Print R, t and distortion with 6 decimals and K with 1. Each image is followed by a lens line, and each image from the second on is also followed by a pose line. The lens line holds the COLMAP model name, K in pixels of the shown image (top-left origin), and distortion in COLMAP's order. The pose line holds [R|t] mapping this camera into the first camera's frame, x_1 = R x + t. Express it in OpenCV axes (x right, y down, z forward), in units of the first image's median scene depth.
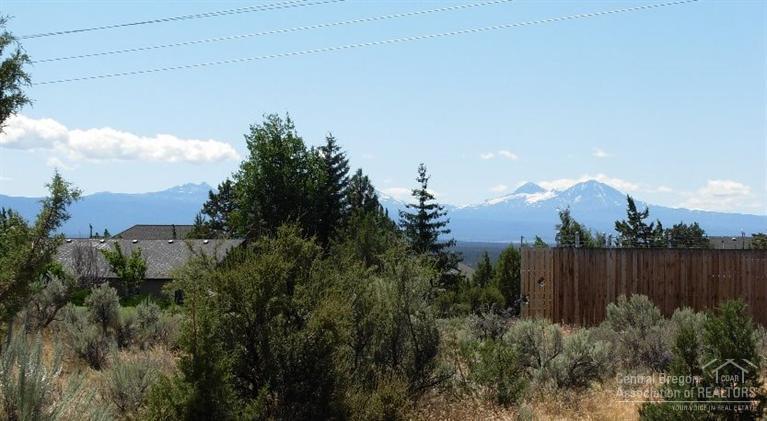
lens RADIAL K [[1746.2, 0, 379.6], [0, 1746.2, 214.3], [0, 0, 1]] dist [0.004296, 0.000000]
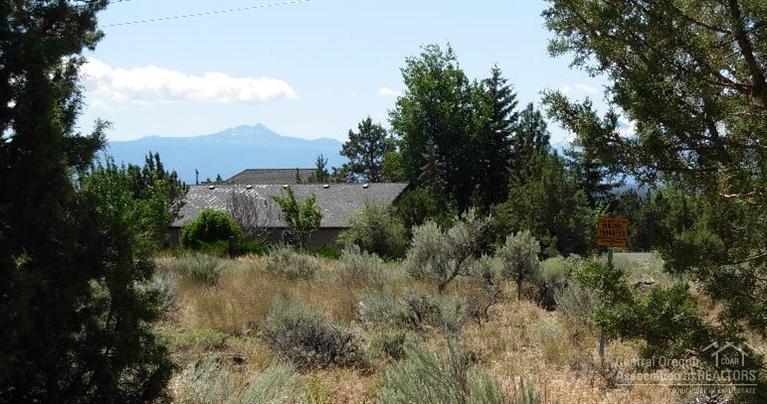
lens RADIAL K [[1873.9, 0, 383.2], [0, 1873.9, 200.5], [0, 0, 1]] dist [-0.040280, 0.000000]
pose [[0.999717, -0.015666, -0.017921, -0.065737], [0.016088, 0.999592, 0.023618, 0.000372], [0.017544, -0.023899, 0.999560, 0.023084]]
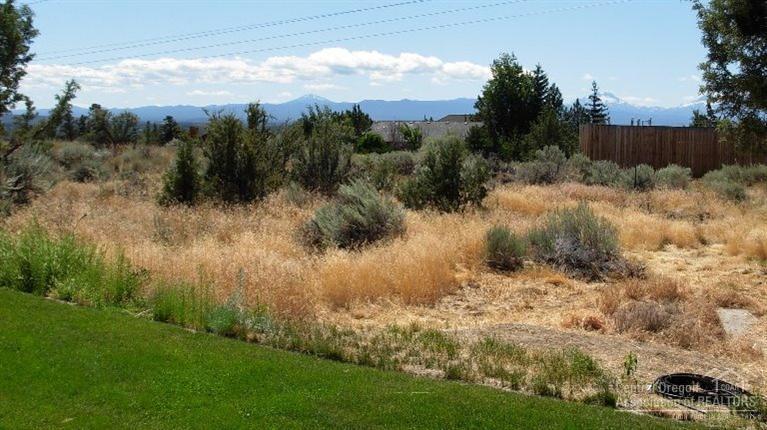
lens RADIAL K [[997.2, 0, 398.5], [0, 997.2, 221.9], [0, 0, 1]] dist [-0.209293, 0.000000]
pose [[0.971882, 0.028714, -0.233709, 0.068576], [-0.002654, 0.993810, 0.111064, 0.002888], [0.235451, -0.107321, 0.965942, -0.019747]]
